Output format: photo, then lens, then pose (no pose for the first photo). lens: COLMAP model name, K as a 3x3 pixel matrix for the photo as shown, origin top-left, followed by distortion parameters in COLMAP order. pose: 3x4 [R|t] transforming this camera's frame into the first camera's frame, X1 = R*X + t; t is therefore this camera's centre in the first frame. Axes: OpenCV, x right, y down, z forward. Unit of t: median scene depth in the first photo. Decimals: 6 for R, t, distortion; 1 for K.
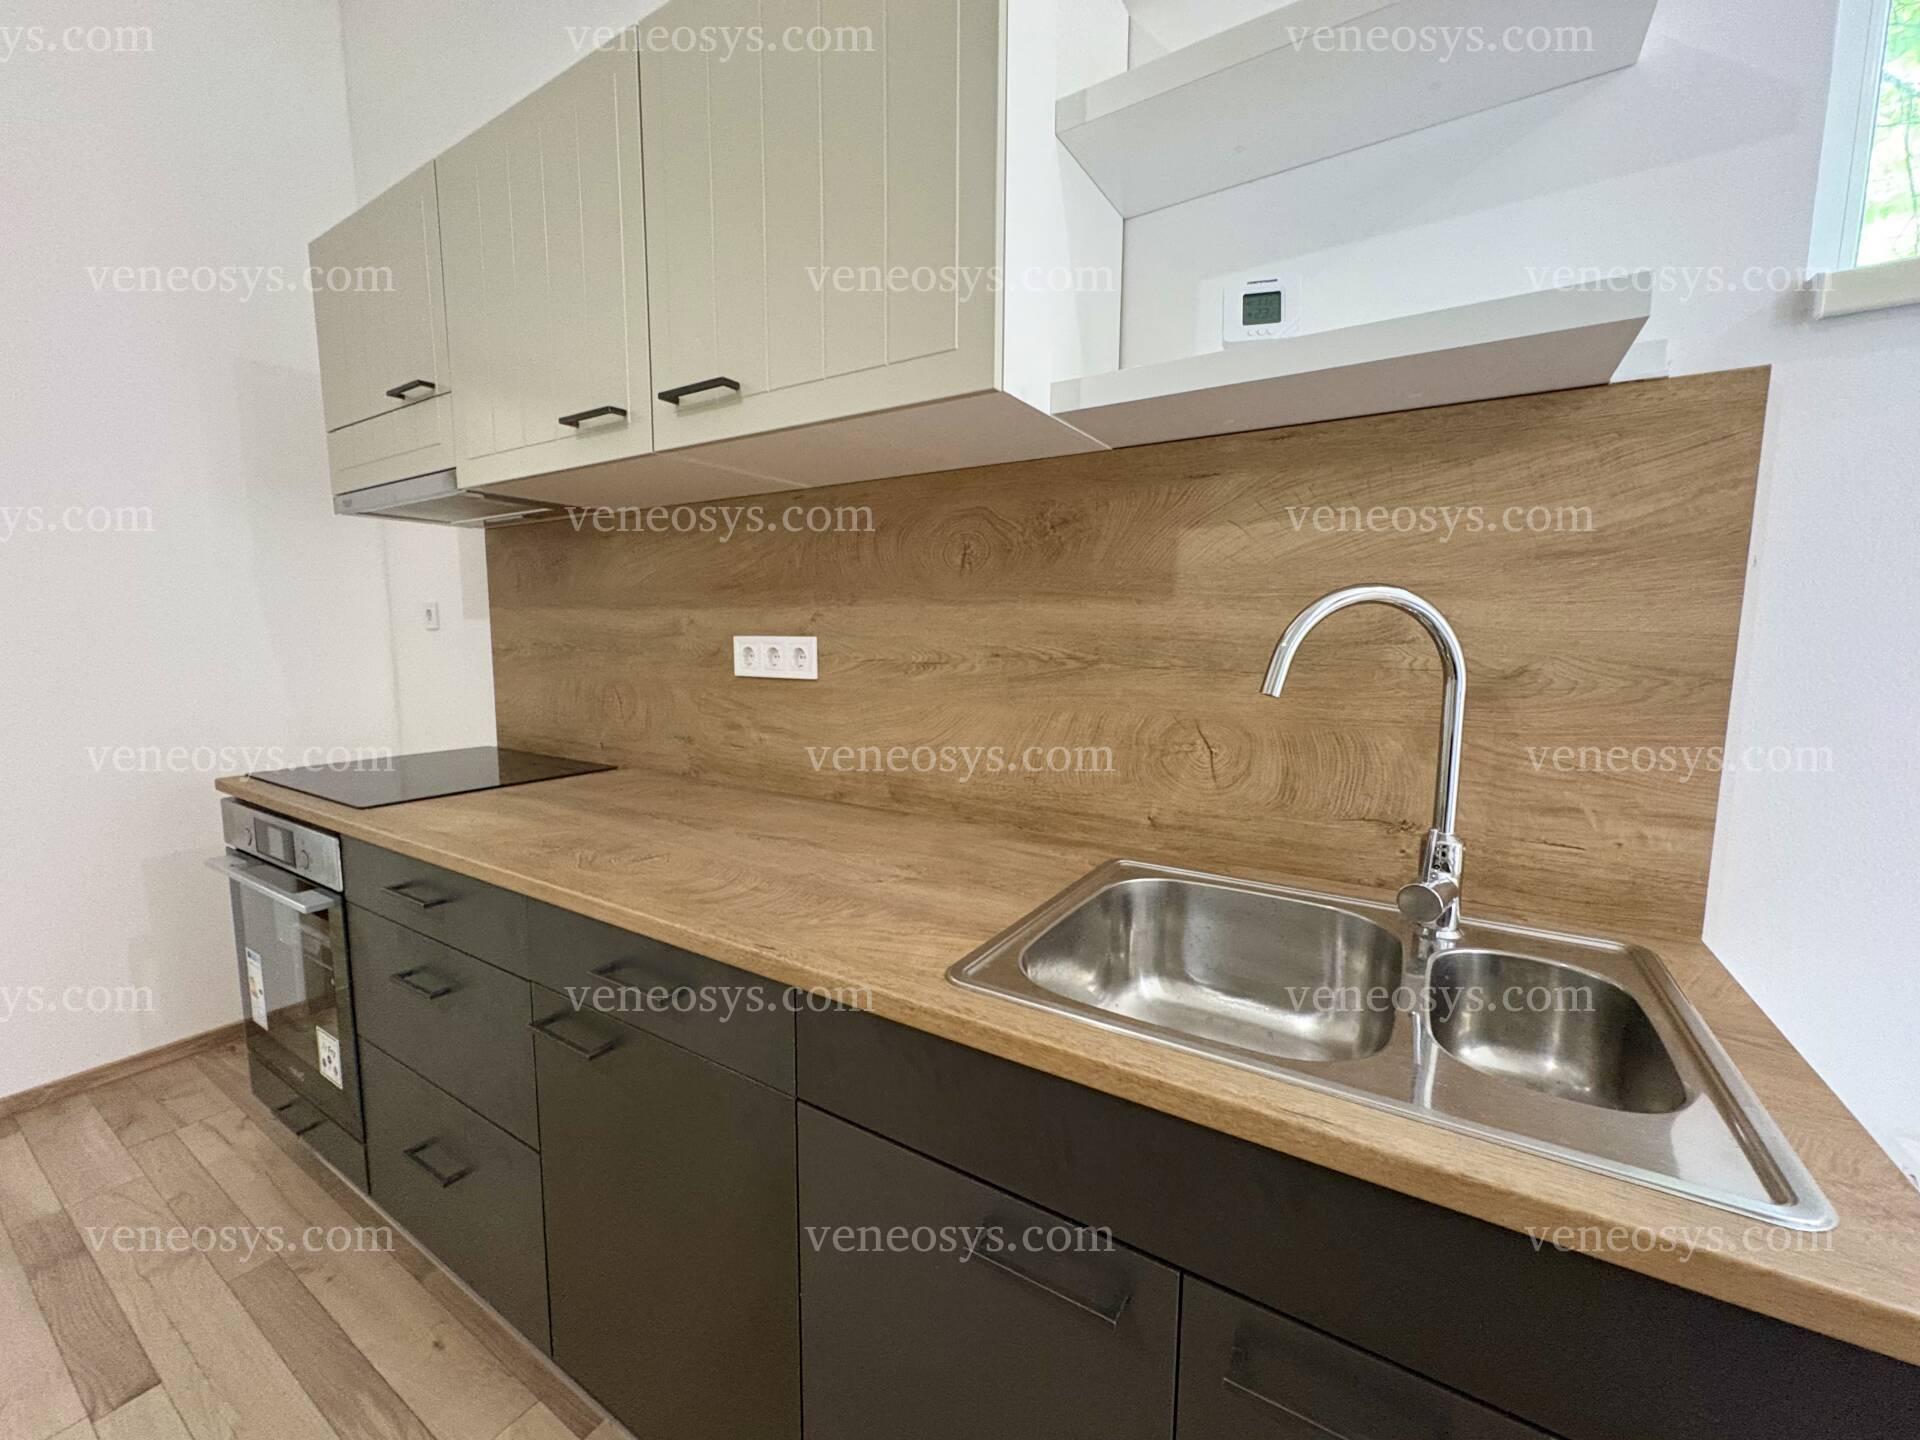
lens RADIAL K [[767.1, 0, 968.2], [0, 767.1, 727.7], [0, 0, 1]] dist [0.000963, 0.000321]
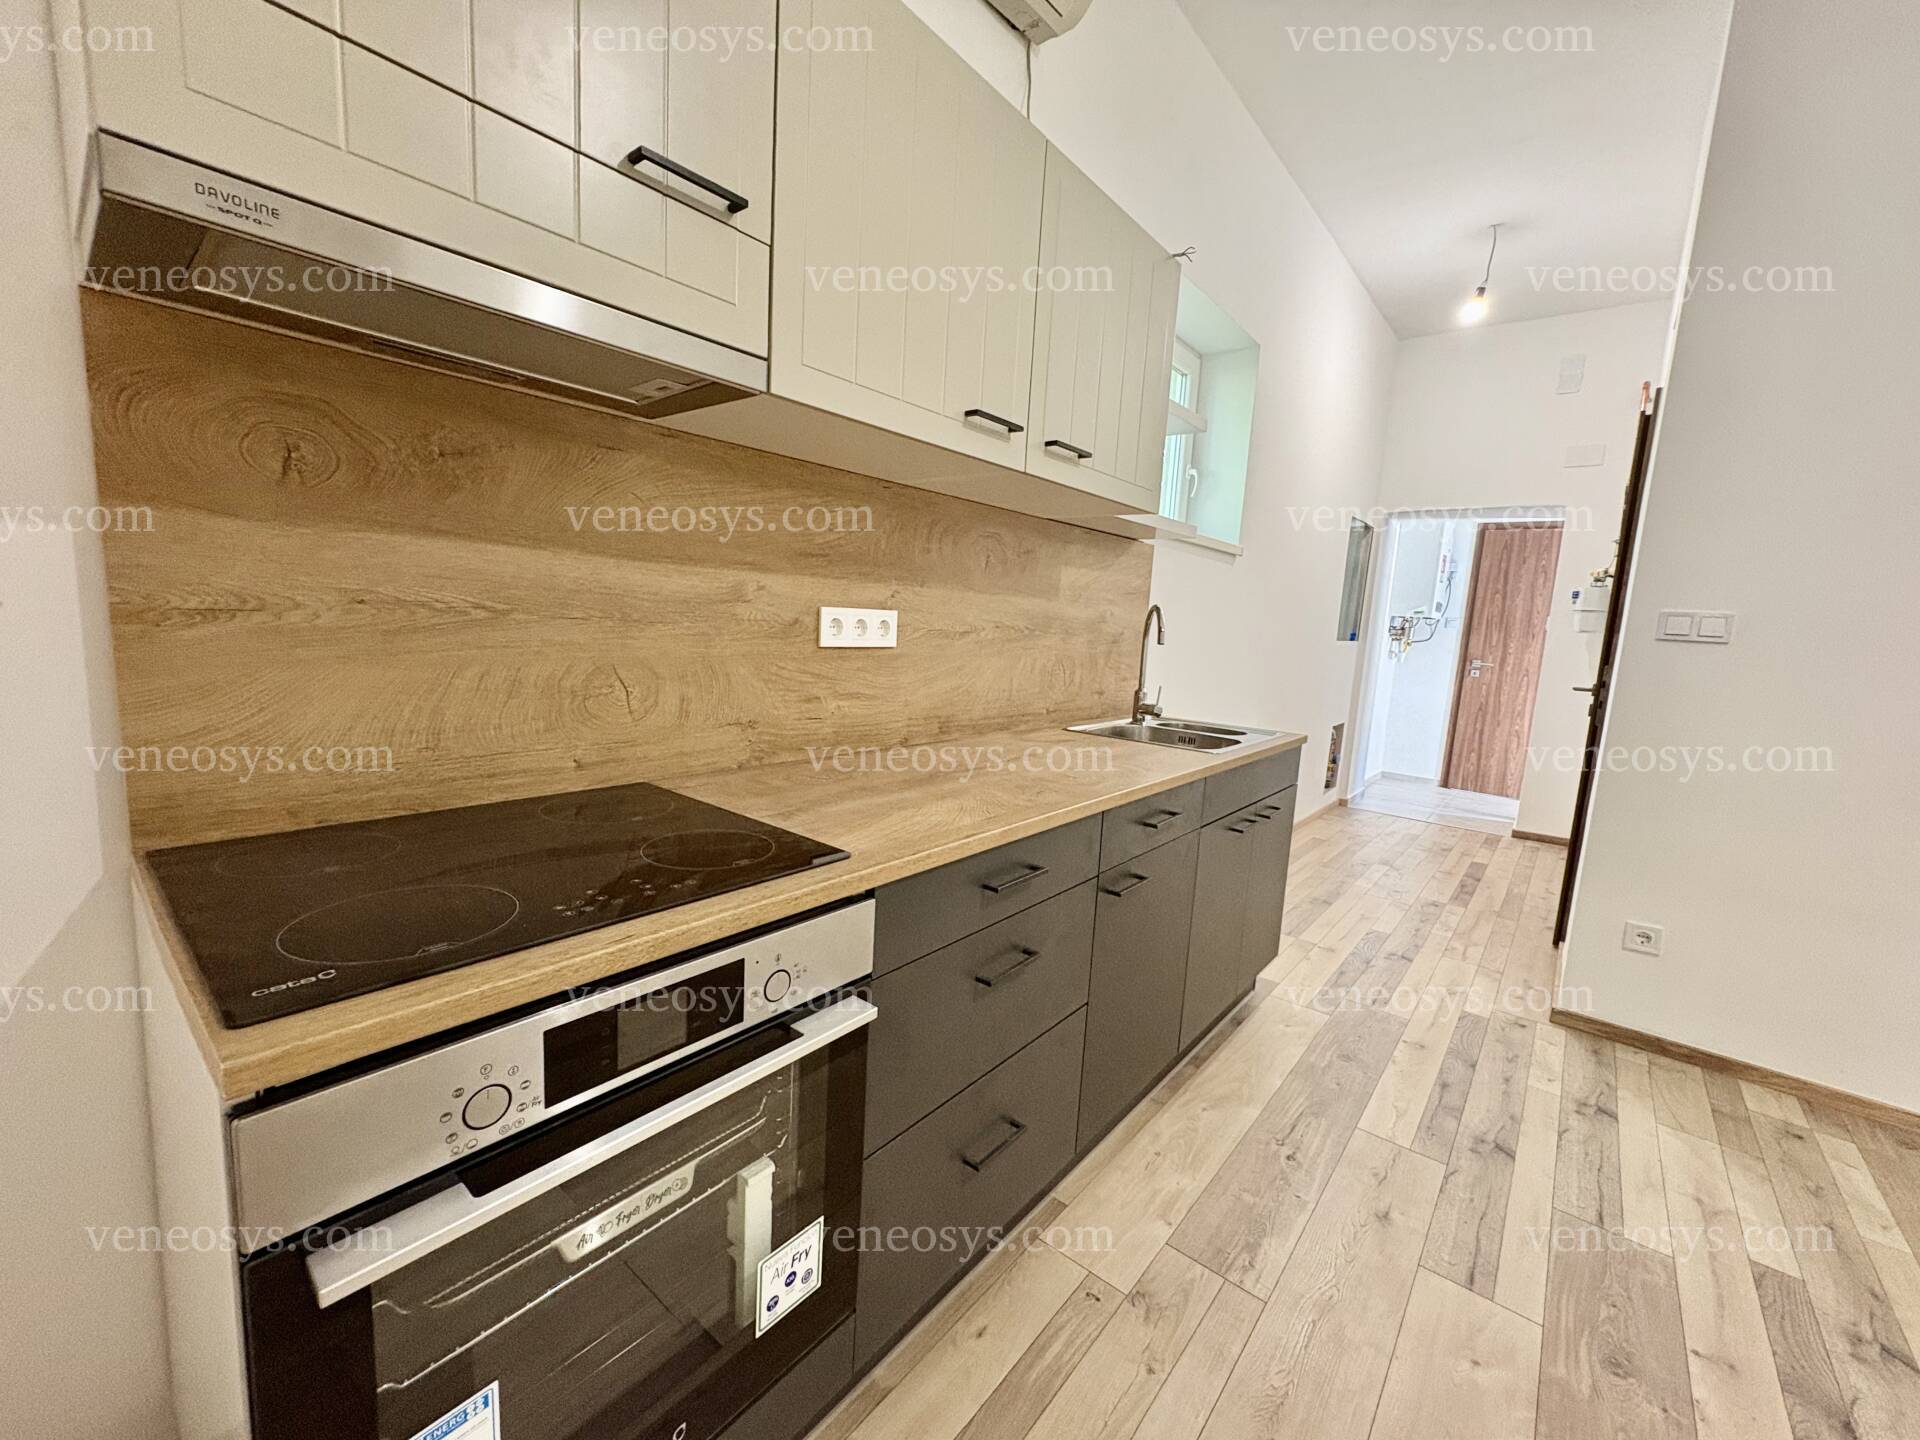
lens RADIAL K [[767.1, 0, 957.7], [0, 767.1, 718.7], [0, 0, 1]] dist [0.000963, 0.000321]
pose [[0.131517, -0.139403, 0.981463, -1.311094], [0.056909, 0.989492, 0.132917, -0.101326], [-0.989679, 0.038373, 0.138069, 0.717625]]
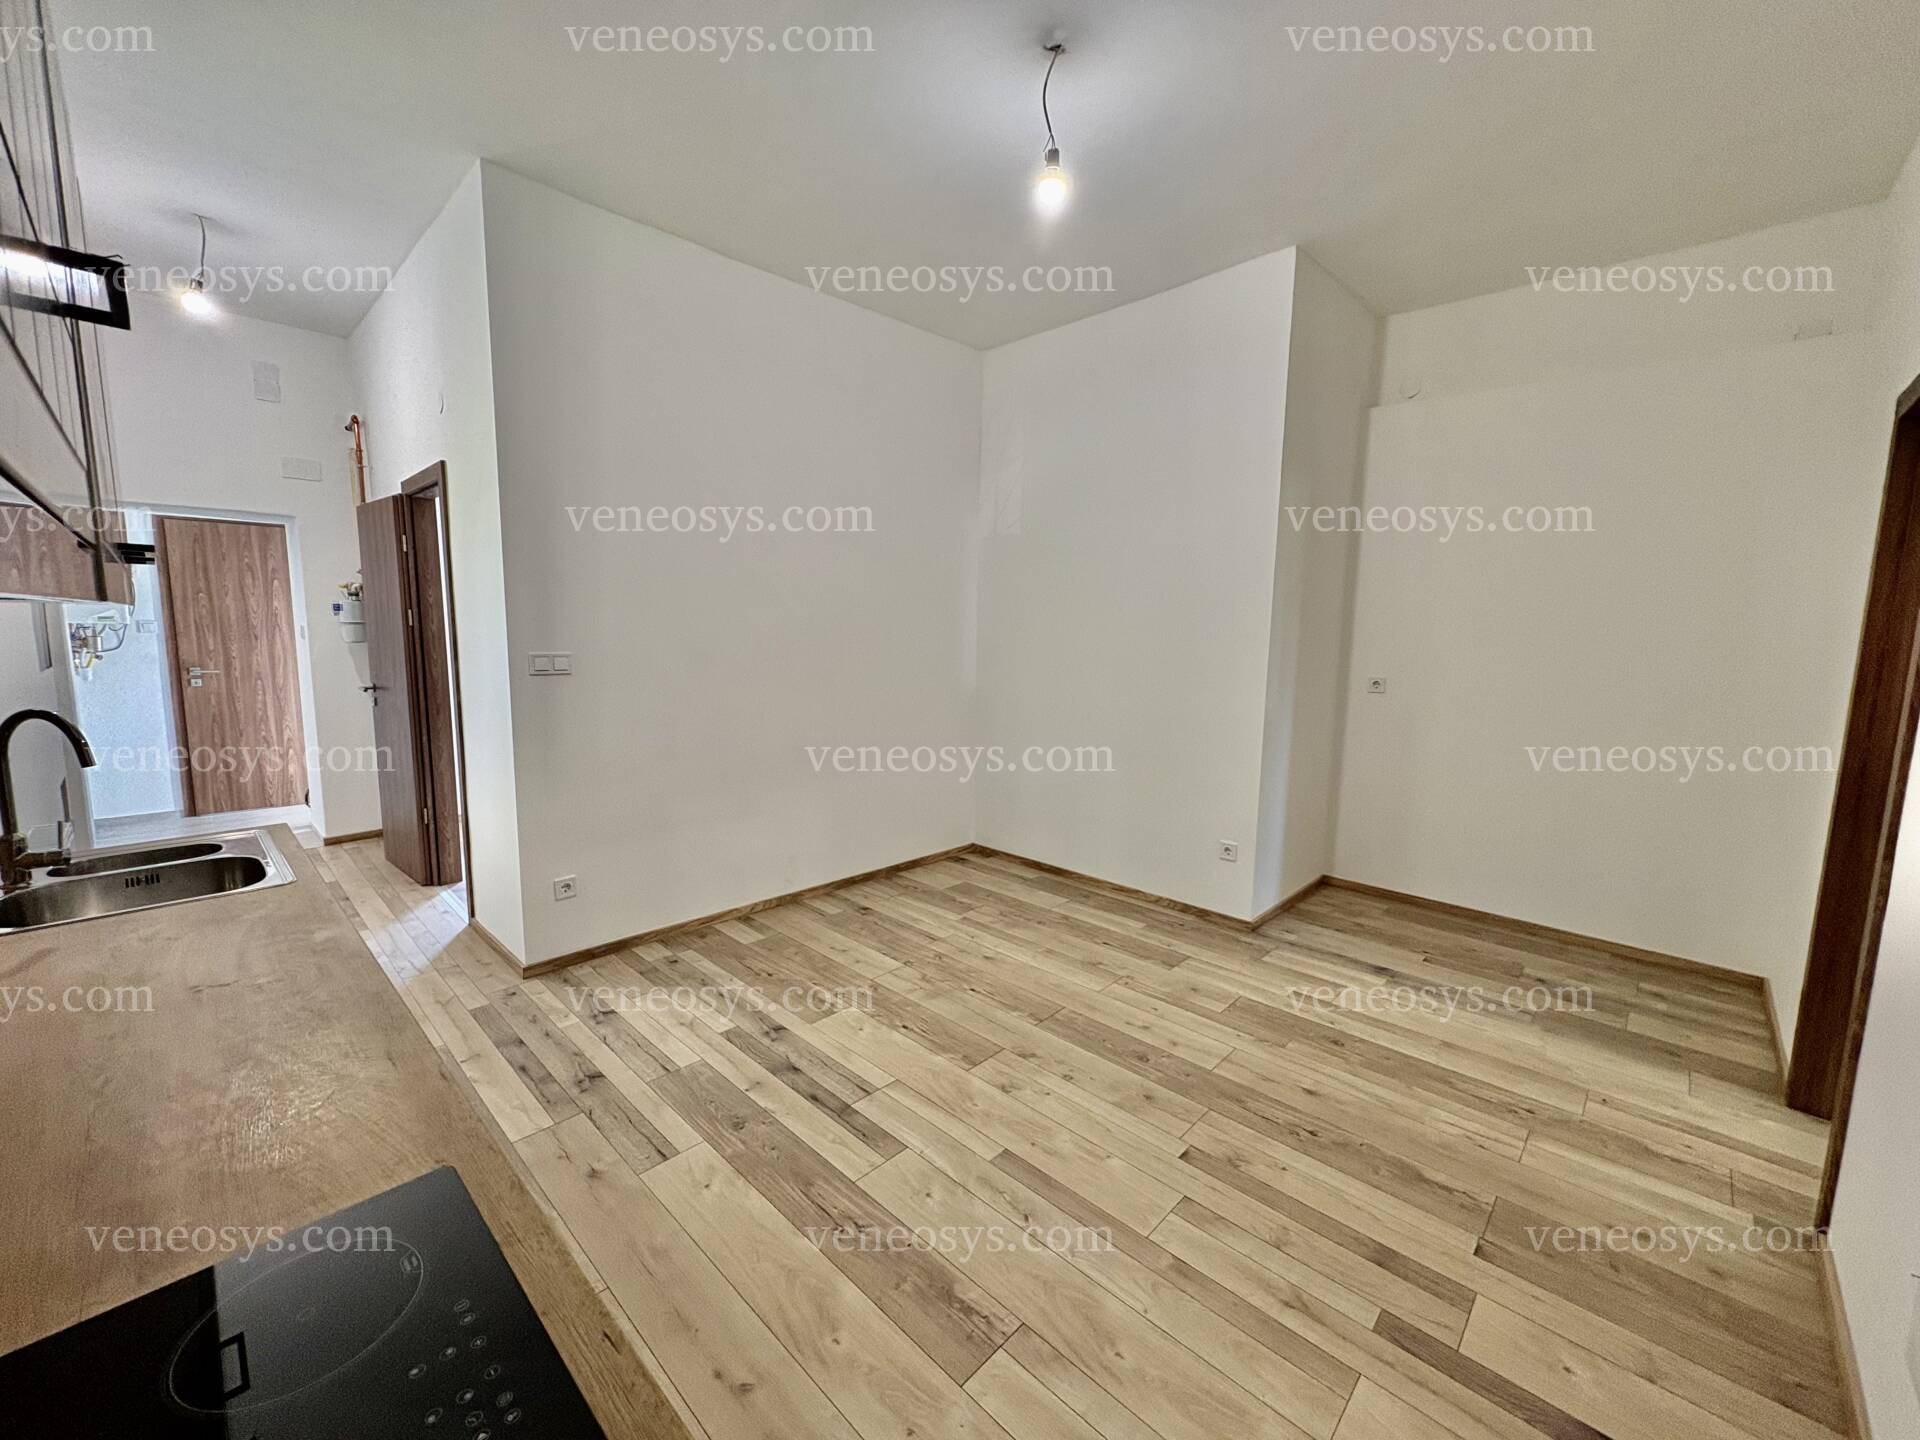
lens RADIAL K [[767.1, 0, 956.8], [0, 767.1, 721.6], [0, 0, 1]] dist [0.000963, 0.000321]
pose [[-0.977809, -0.053956, 0.202429, -1.148532], [-0.003743, 0.970609, 0.240632, -0.340456], [-0.209463, 0.234534, -0.949273, 1.258698]]
